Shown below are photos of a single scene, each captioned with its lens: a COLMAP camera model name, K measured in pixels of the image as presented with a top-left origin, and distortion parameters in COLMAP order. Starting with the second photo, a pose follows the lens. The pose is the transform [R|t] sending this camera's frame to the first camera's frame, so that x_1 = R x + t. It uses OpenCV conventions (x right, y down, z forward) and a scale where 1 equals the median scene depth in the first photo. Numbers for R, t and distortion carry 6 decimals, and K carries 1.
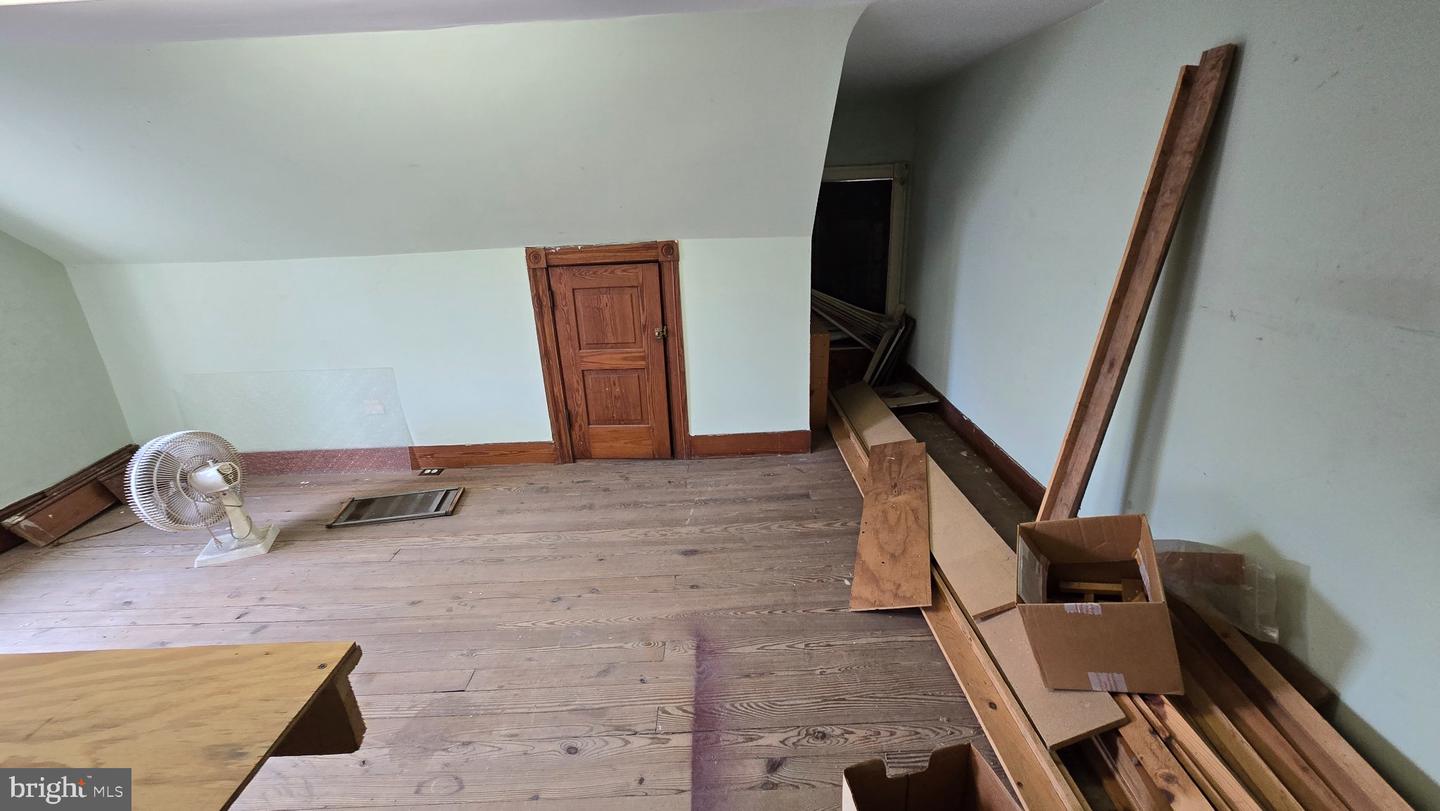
lens RADIAL K [[591.3, 0, 716.1], [0, 591.3, 399.8], [0, 0, 1]] dist [-0.006828, 0.003317]
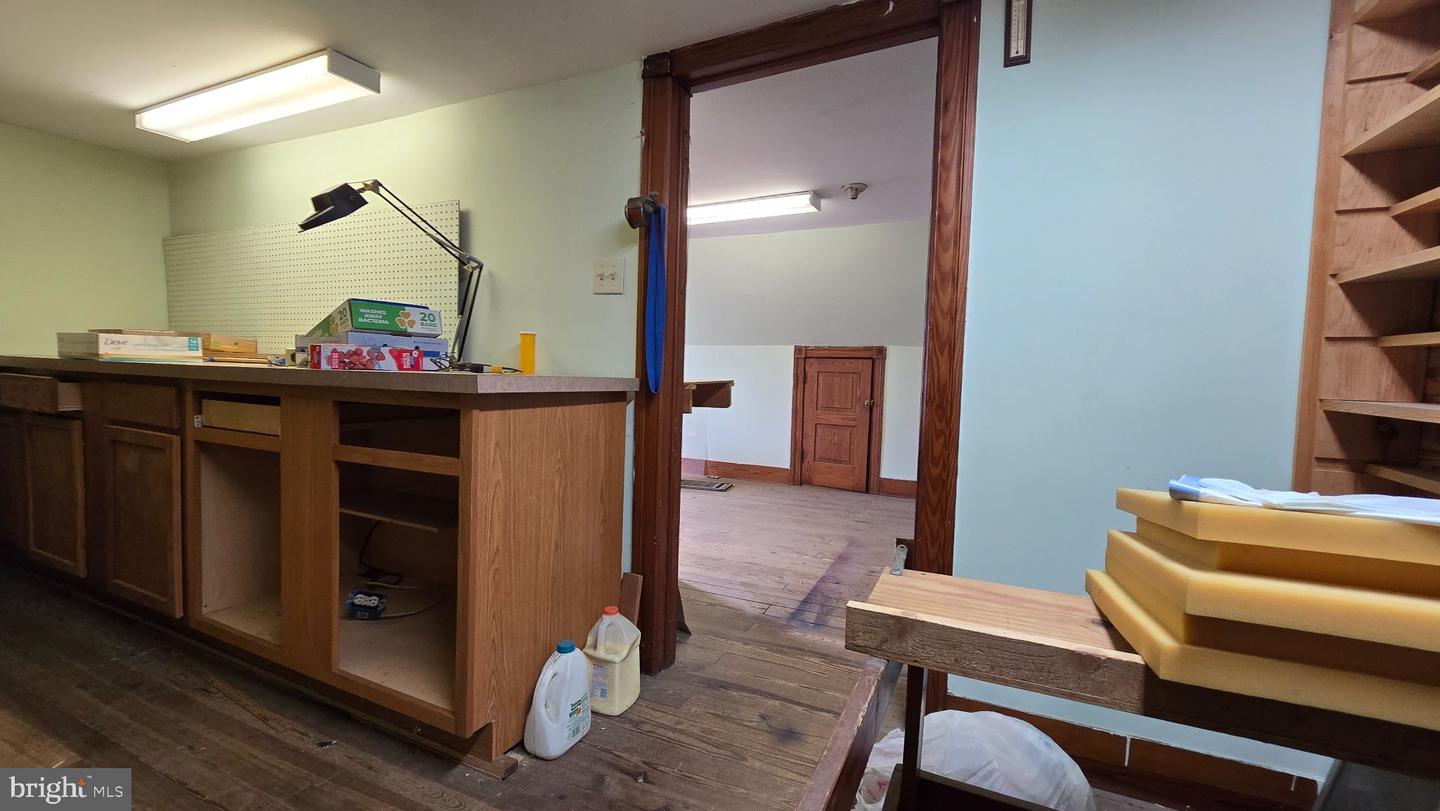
lens RADIAL K [[591.3, 0, 716.4], [0, 591.3, 402.6], [0, 0, 1]] dist [-0.006828, 0.003317]
pose [[0.903362, 0.097566, -0.417634, 0.200981], [-0.205039, 0.953535, -0.220749, 0.322110], [0.376691, 0.285047, 0.881392, -0.541181]]
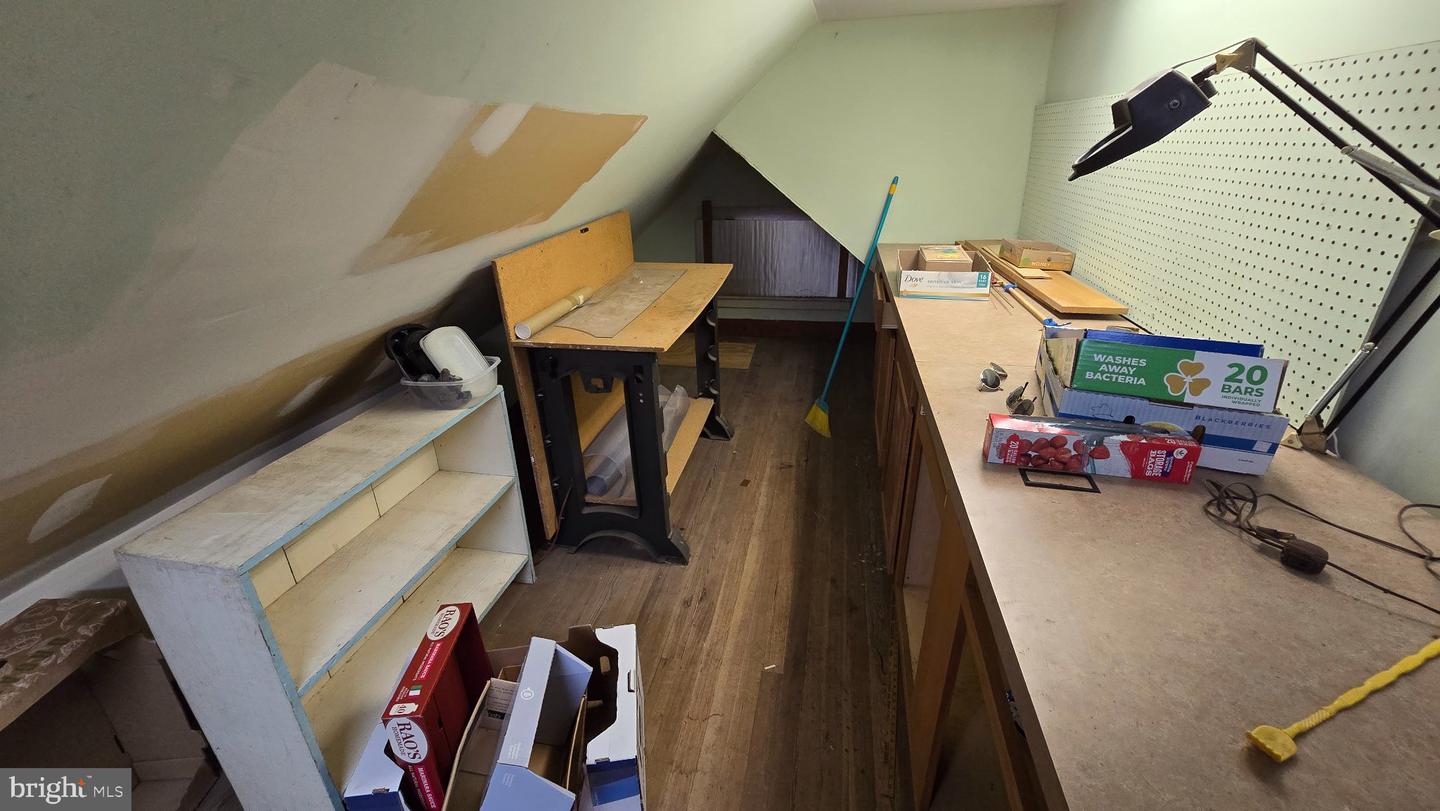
lens RADIAL K [[591.3, 0, 721.8], [0, 591.3, 402.4], [0, 0, 1]] dist [-0.006828, 0.003317]
pose [[-0.182723, 0.445249, -0.876564, -0.040641], [-0.288755, 0.827951, 0.480748, 0.102994], [0.939805, 0.340956, -0.022718, -0.360257]]
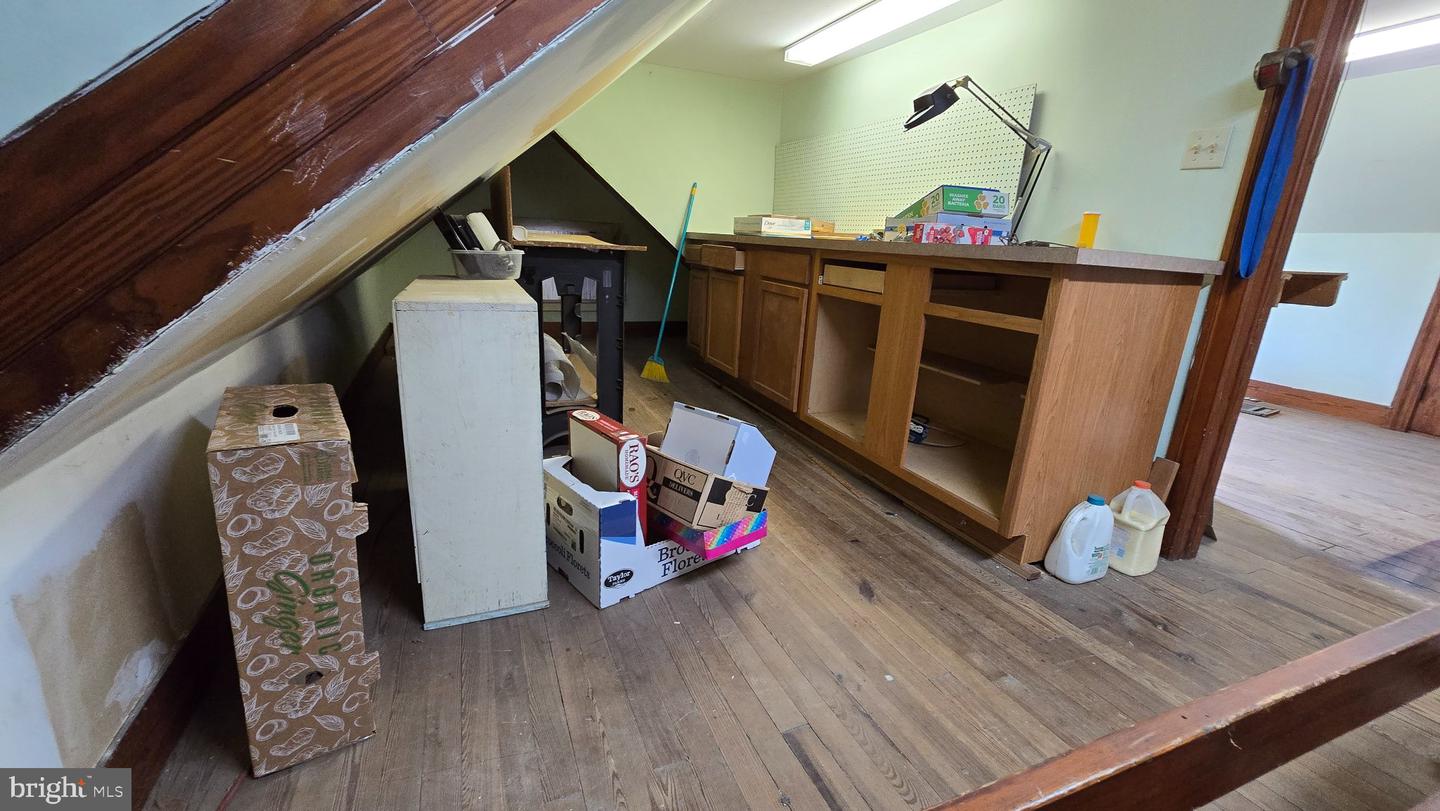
lens RADIAL K [[591.3, 0, 723.2], [0, 591.3, 400.9], [0, 0, 1]] dist [-0.006828, 0.003317]
pose [[0.393957, 0.310167, -0.865213, 0.216756], [-0.367109, 0.916095, 0.161252, 0.392202], [0.842632, 0.254101, 0.474767, -0.691849]]
